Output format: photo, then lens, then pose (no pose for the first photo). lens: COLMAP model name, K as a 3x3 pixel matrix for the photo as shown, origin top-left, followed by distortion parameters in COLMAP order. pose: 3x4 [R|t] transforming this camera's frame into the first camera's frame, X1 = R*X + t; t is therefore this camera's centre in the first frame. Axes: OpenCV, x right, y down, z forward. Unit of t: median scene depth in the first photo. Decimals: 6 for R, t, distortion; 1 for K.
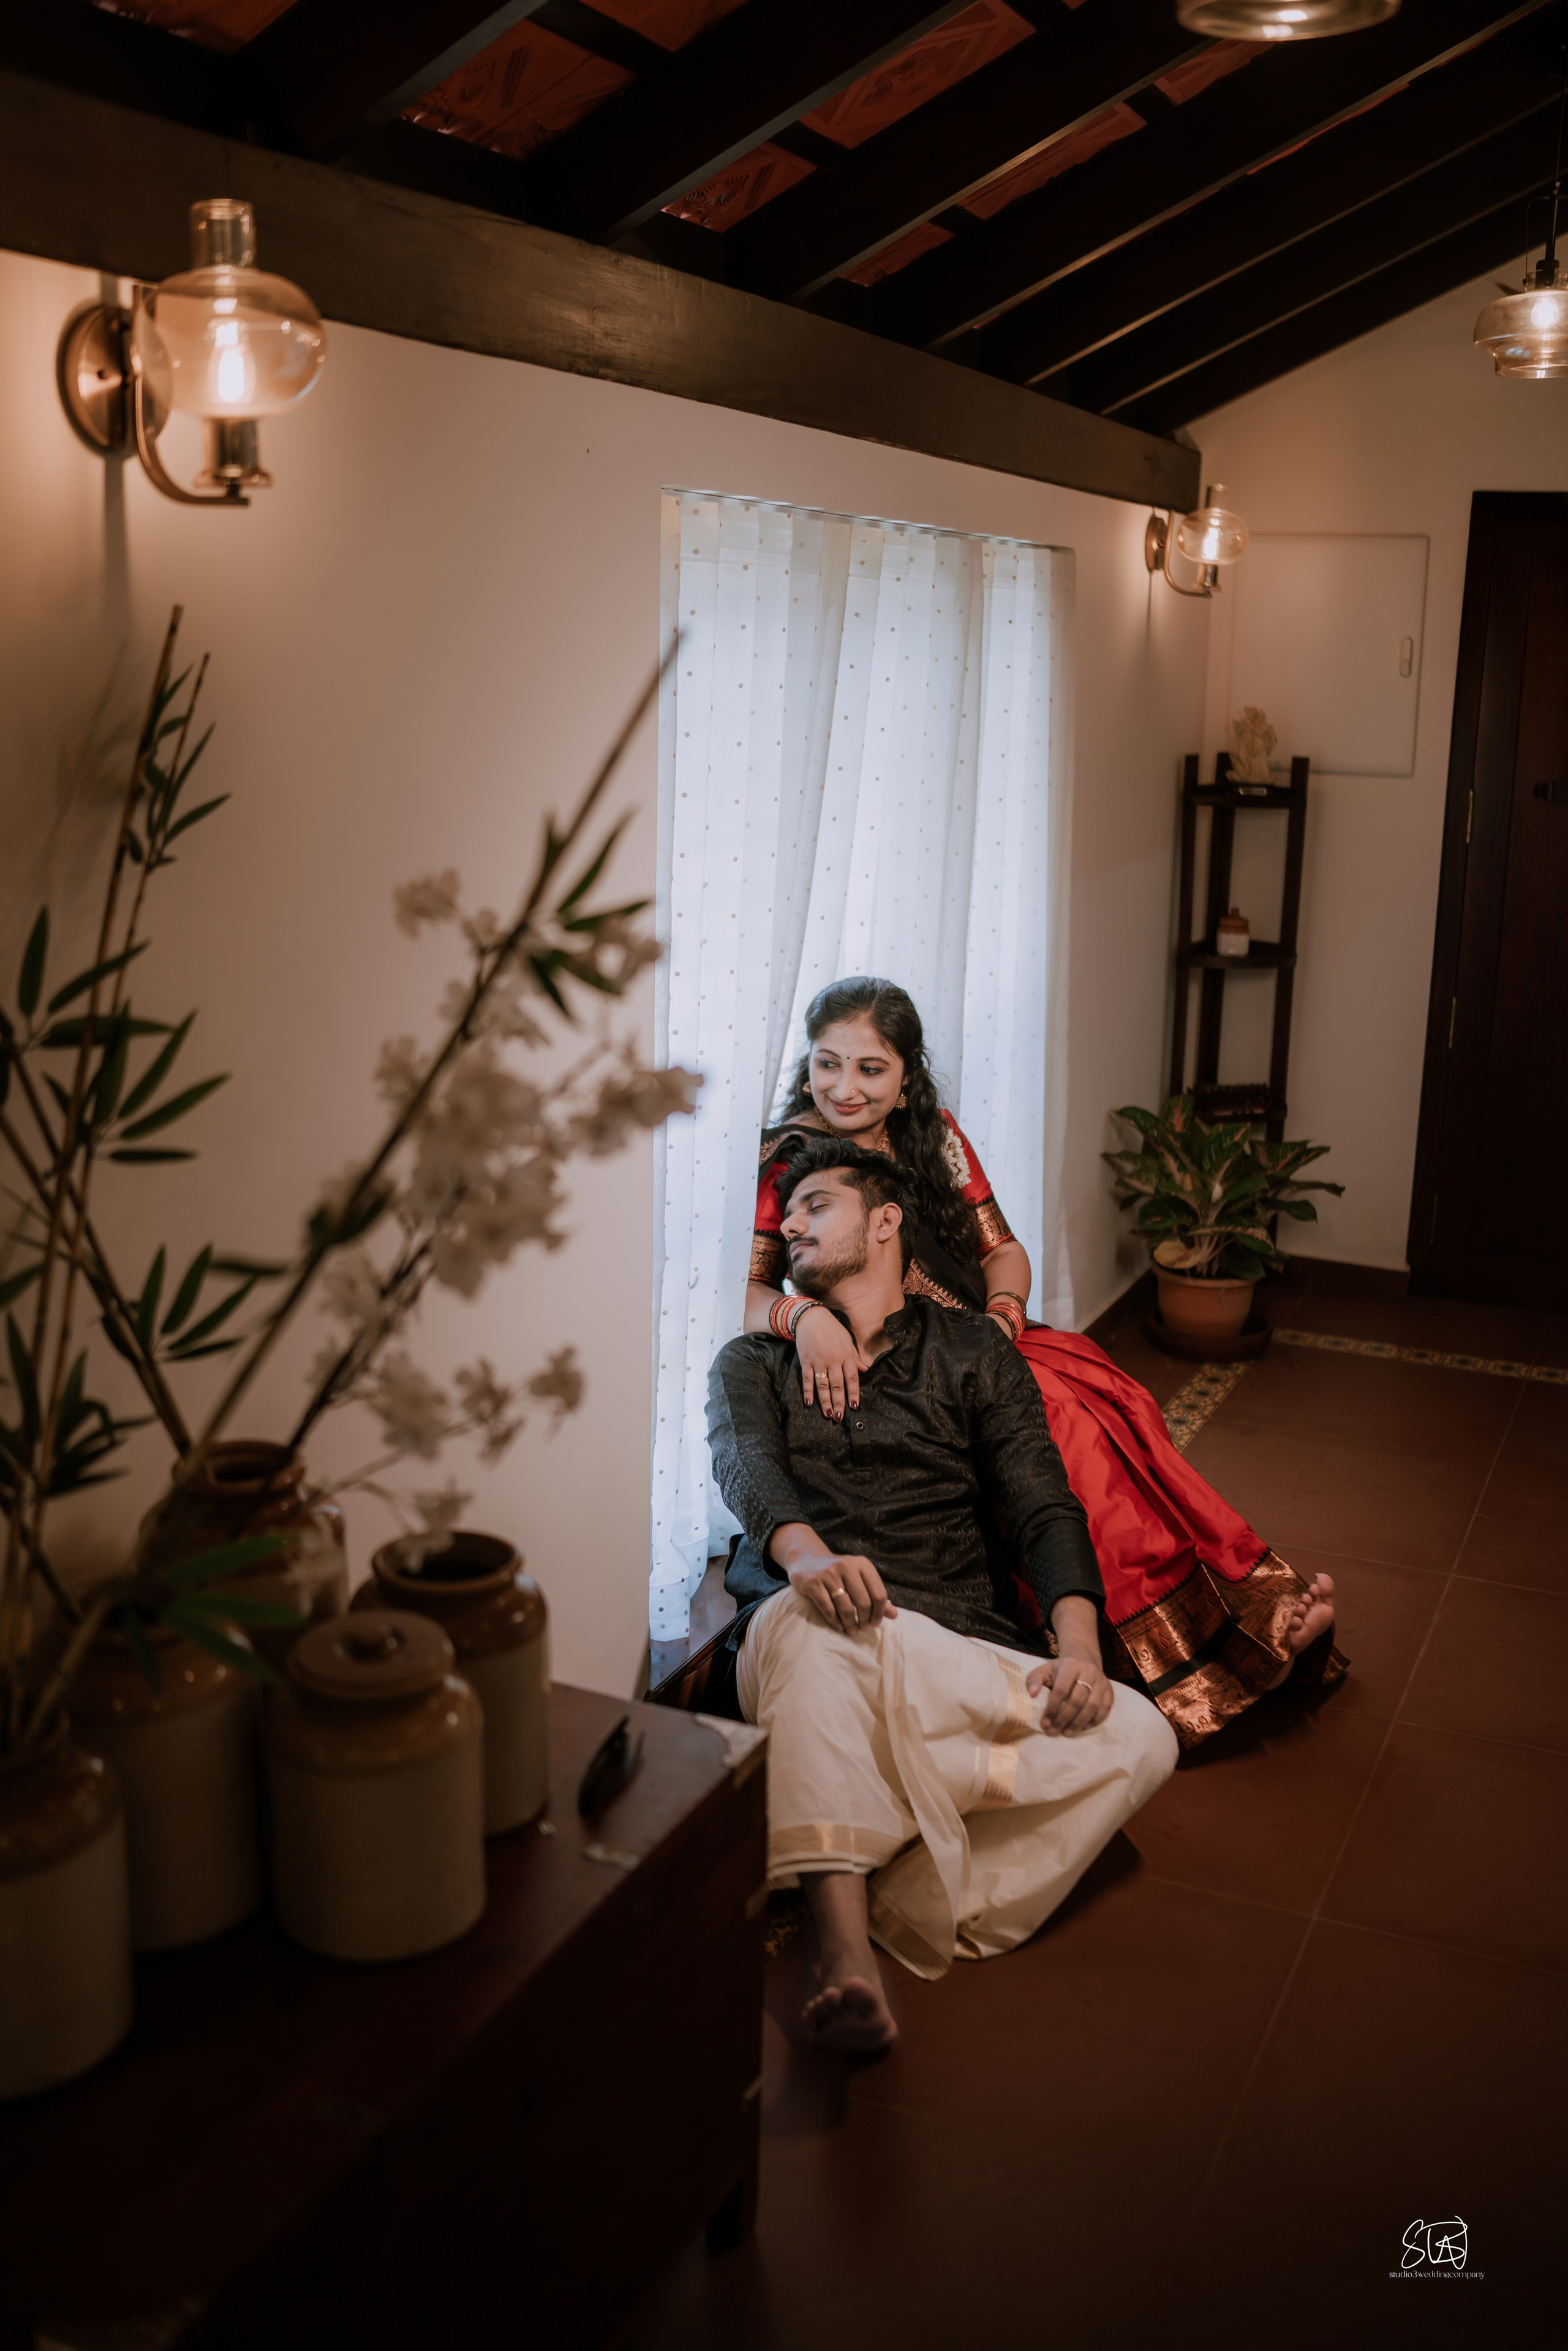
lens RADIAL K [[2260.9, 0, 777.4], [0, 2260.9, 1057.7], [0, 0, 1]] dist [-0.181817, 0.261397]
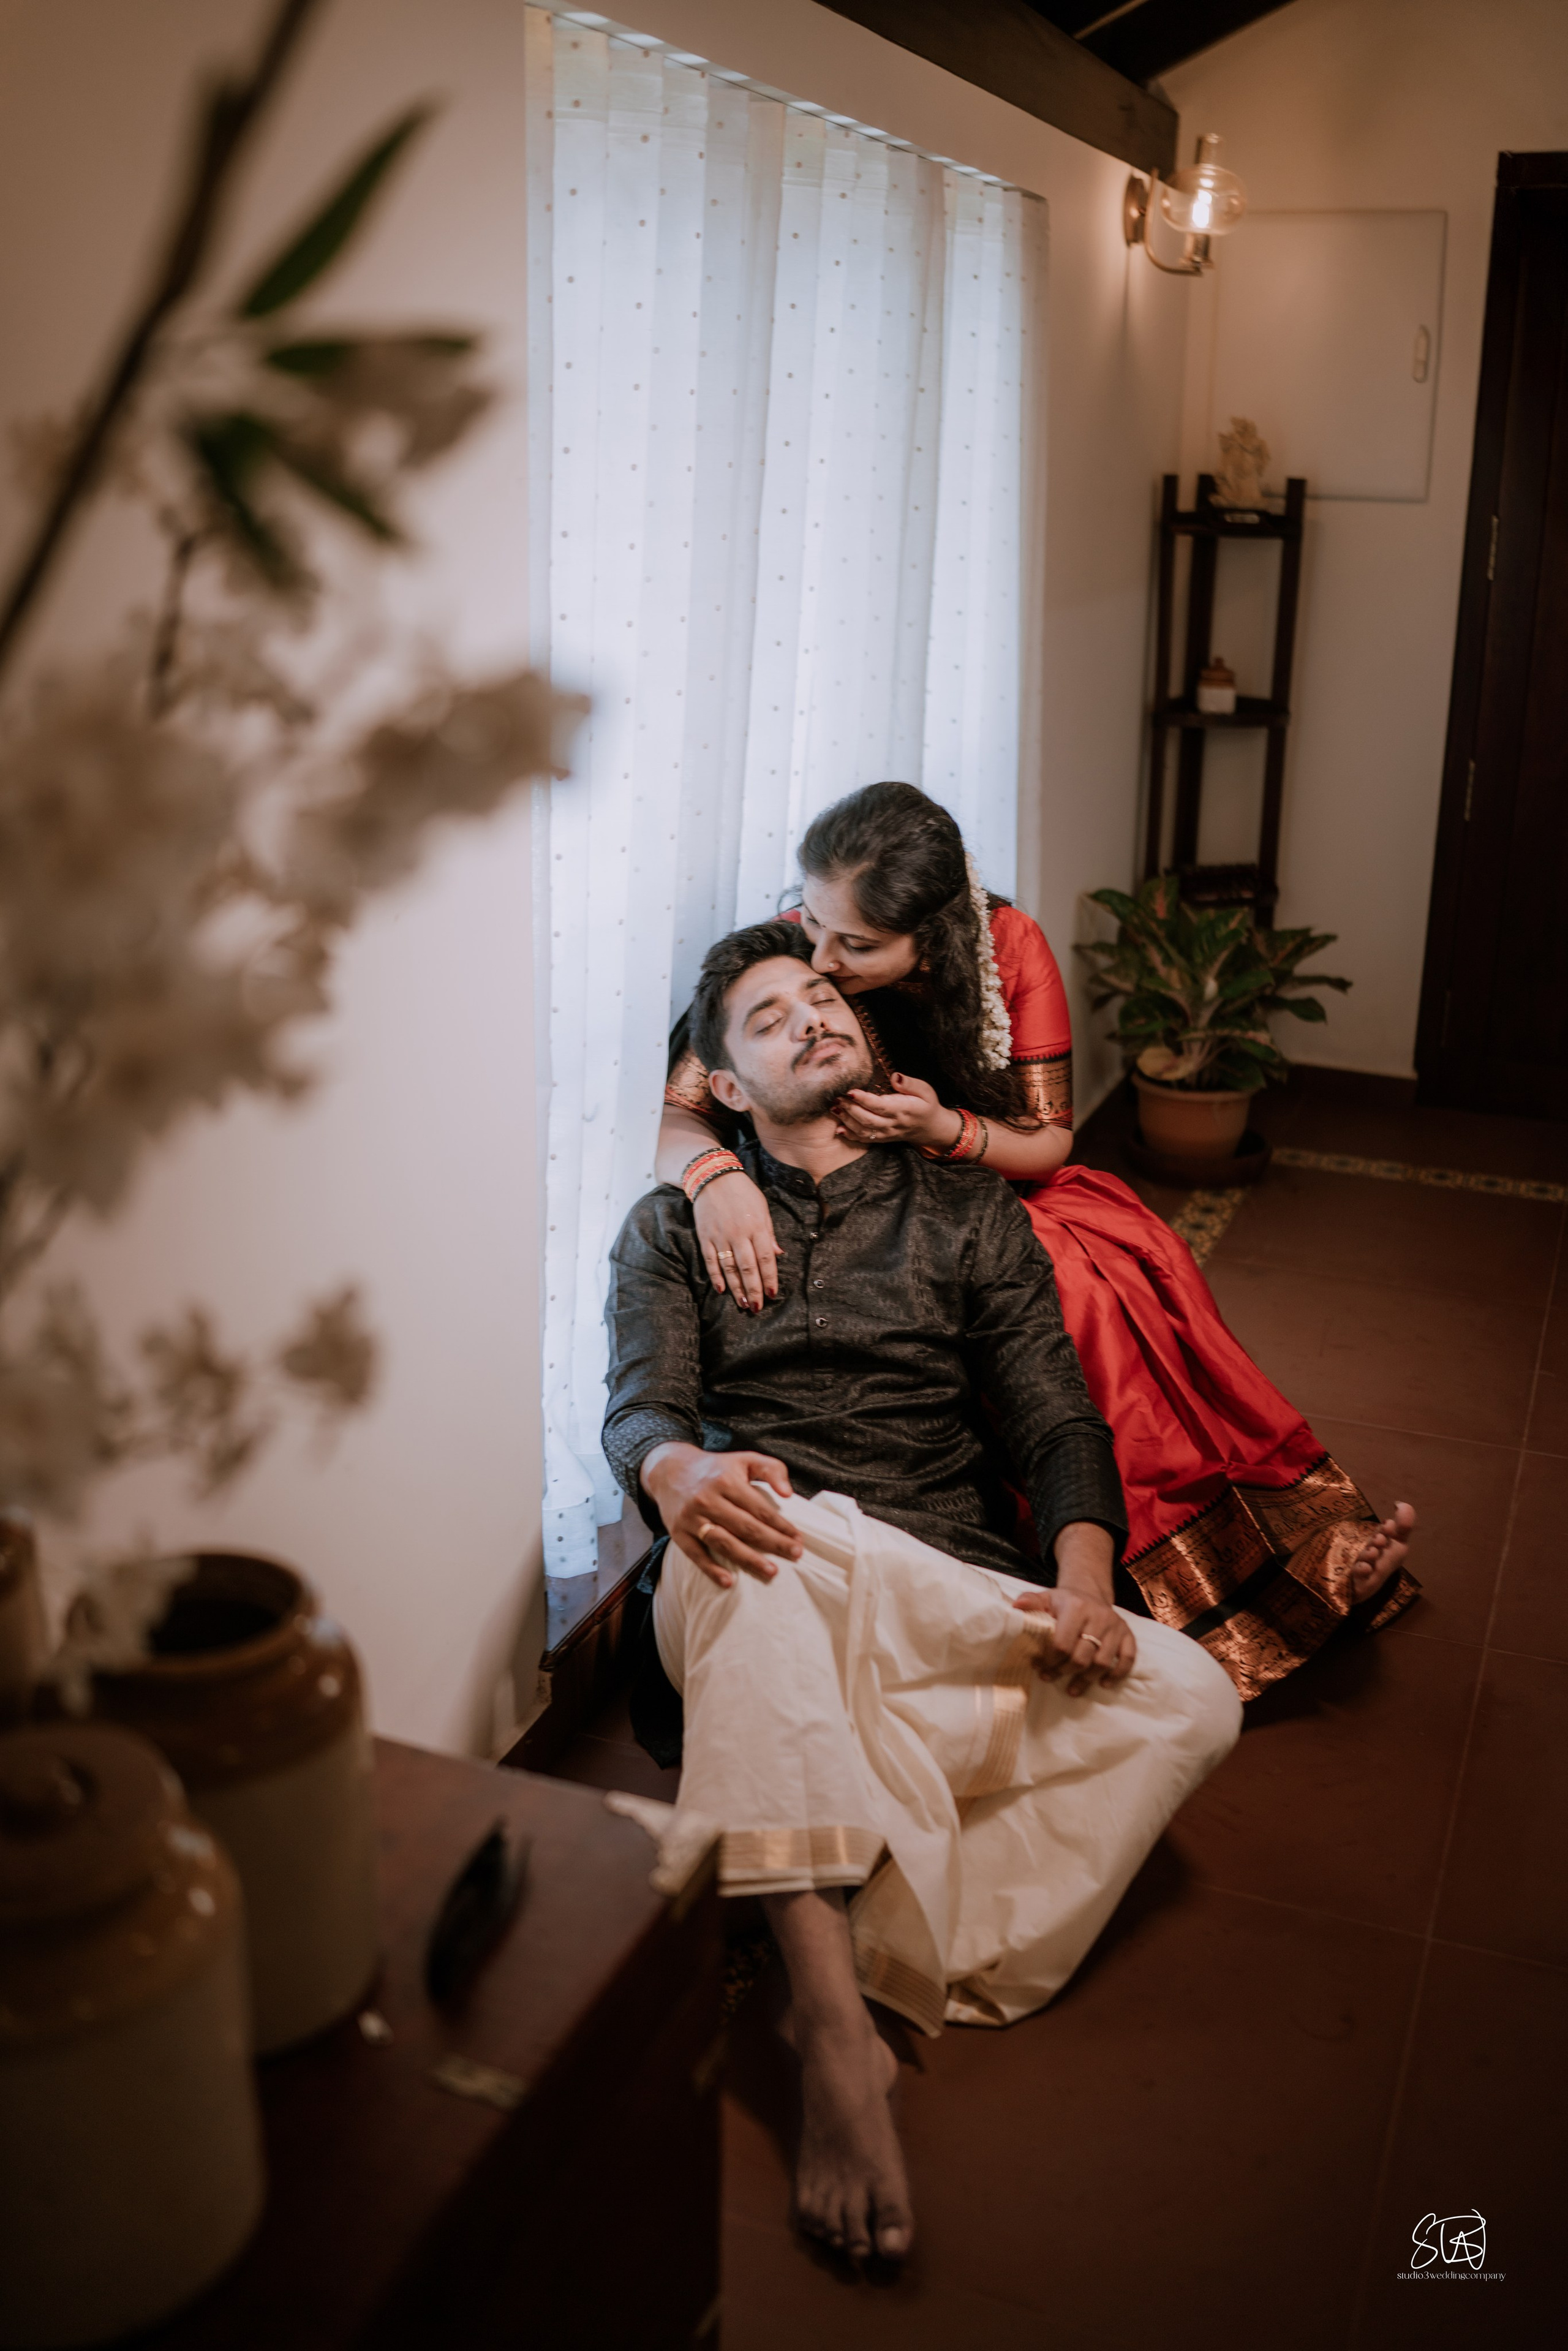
lens RADIAL K [[2260.9, 0, 777.4], [0, 2260.9, 1057.7], [0, 0, 1]] dist [-0.181817, 0.261397]
pose [[0.998821, -0.017802, 0.045167, -0.007404], [0.013904, 0.996268, 0.085192, 0.014783], [-0.046515, -0.084464, 0.995340, 0.212789]]
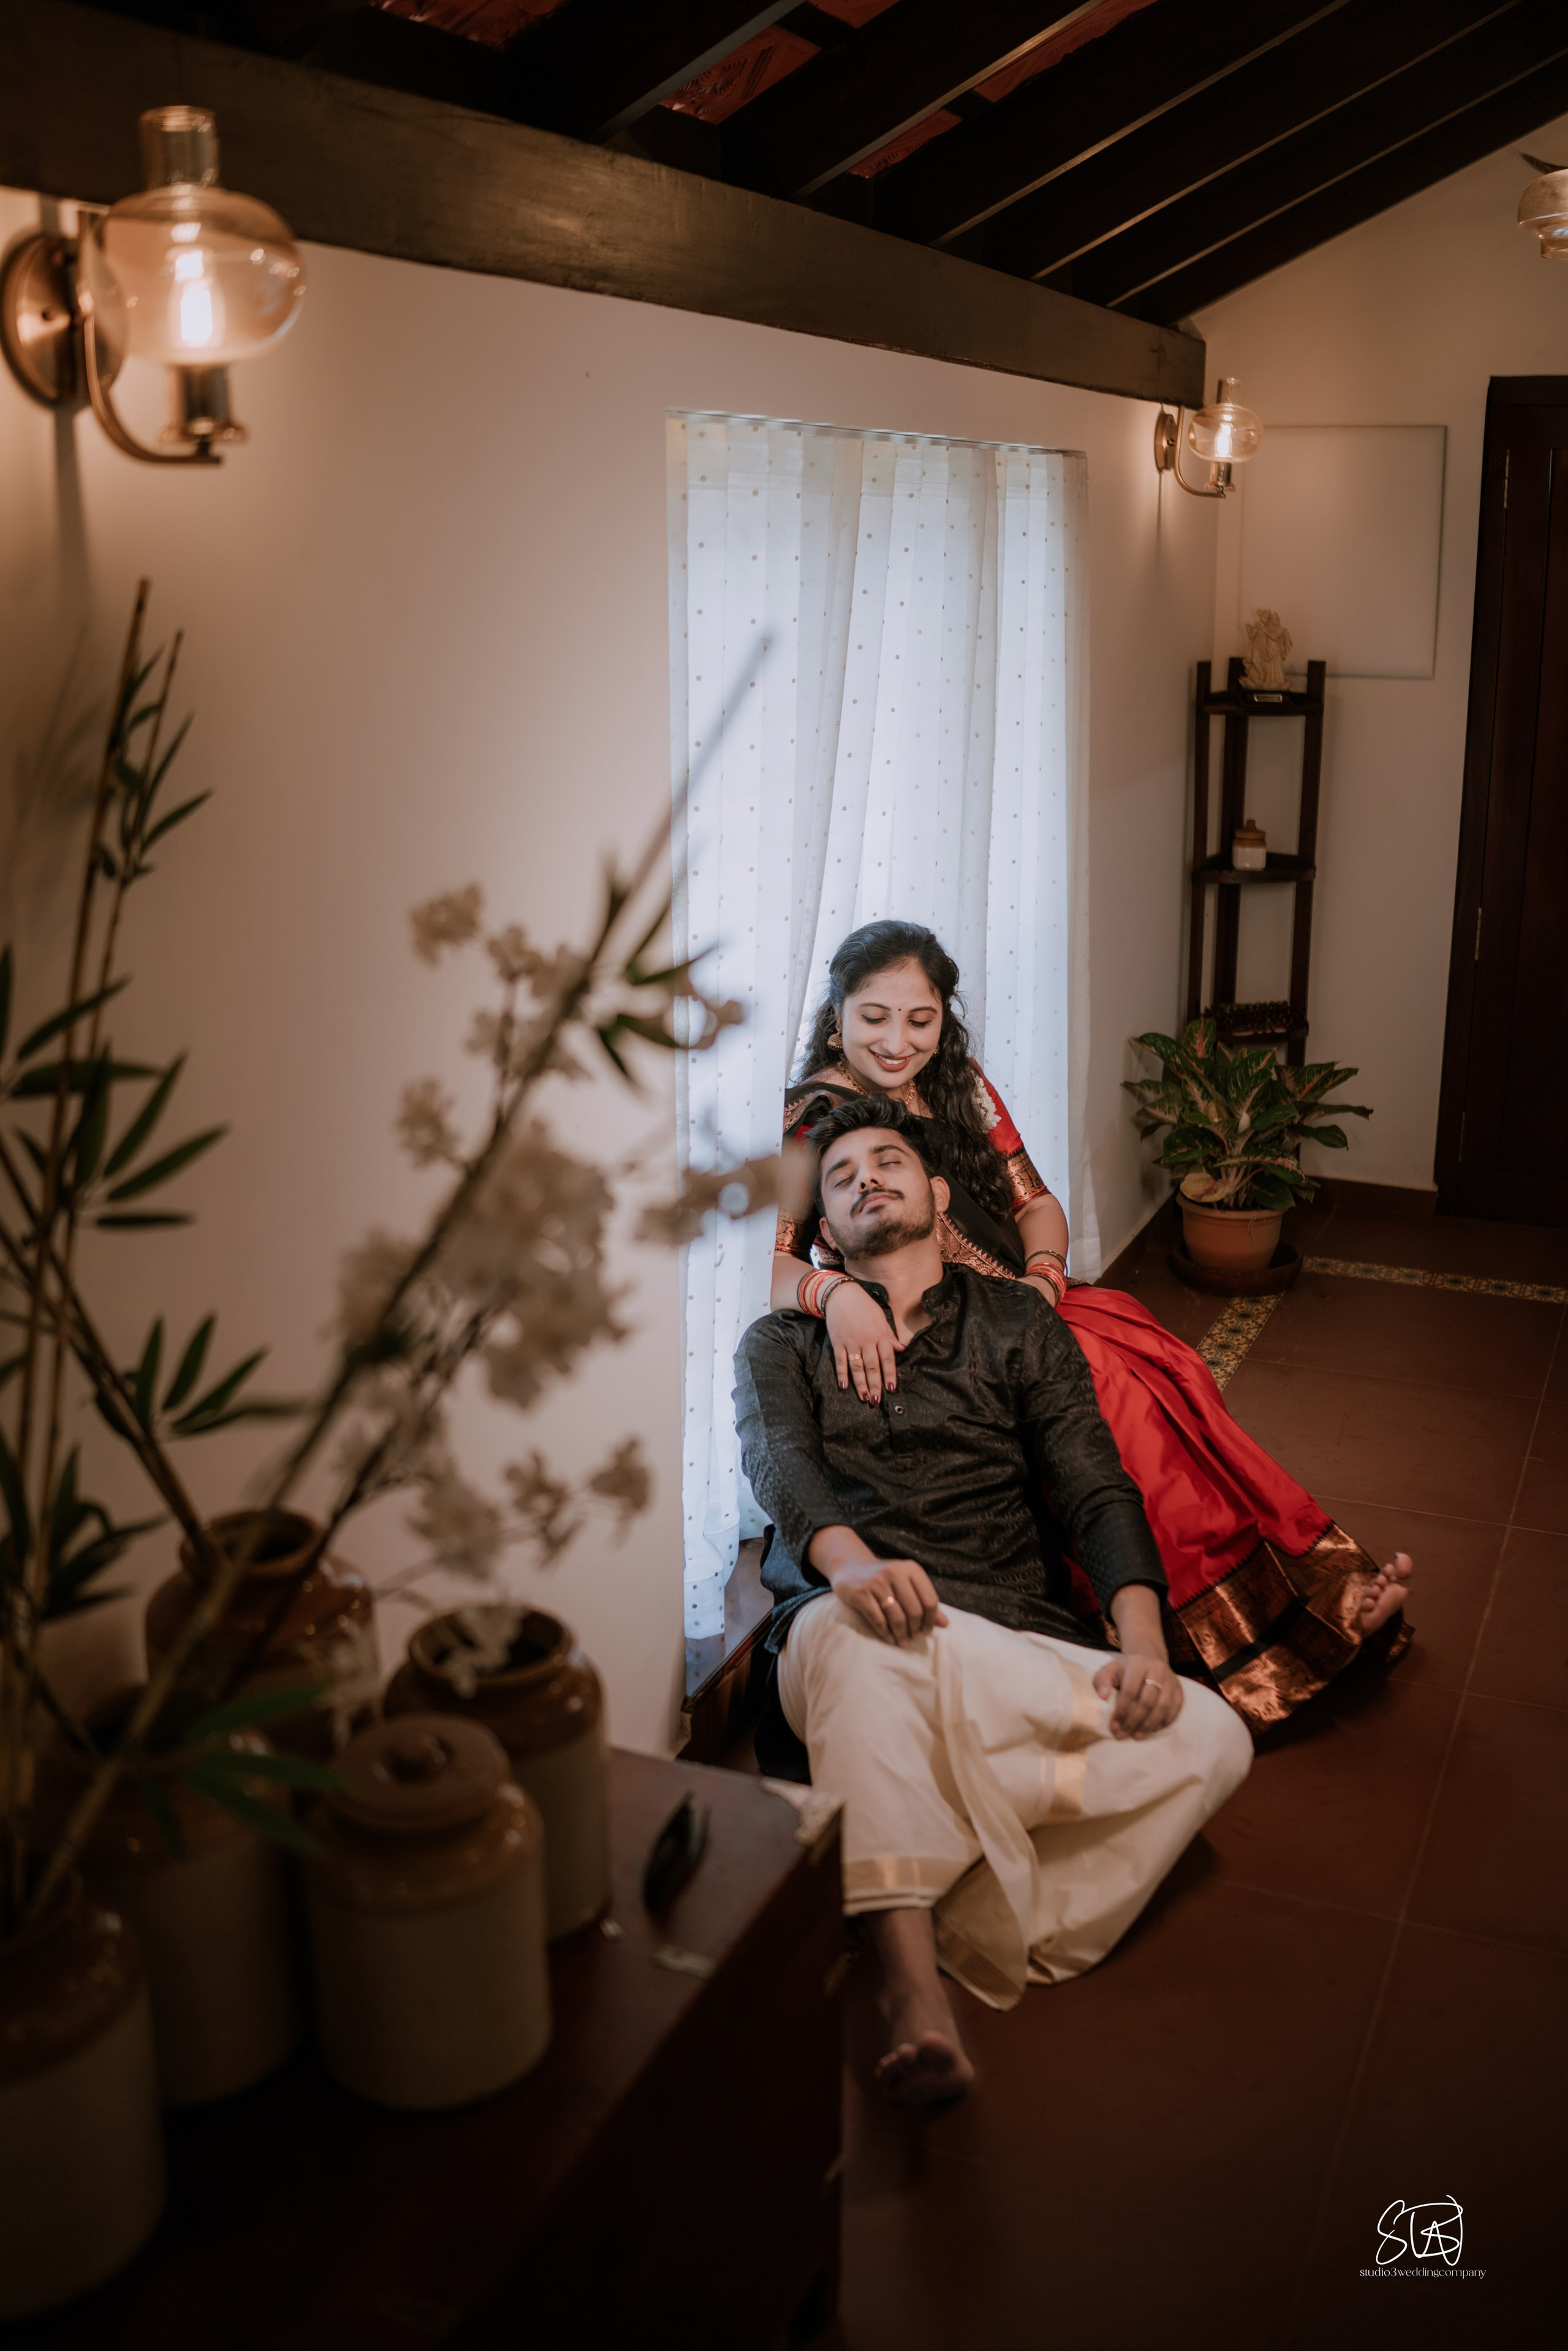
lens RADIAL K [[2260.9, 0, 777.4], [0, 2260.9, 1057.7], [0, 0, 1]] dist [-0.181817, 0.261397]
pose [[0.999493, -0.029402, 0.012239, -0.018964], [0.028762, 0.998358, 0.049530, -0.026608], [-0.013675, -0.049153, 0.998698, 0.058785]]
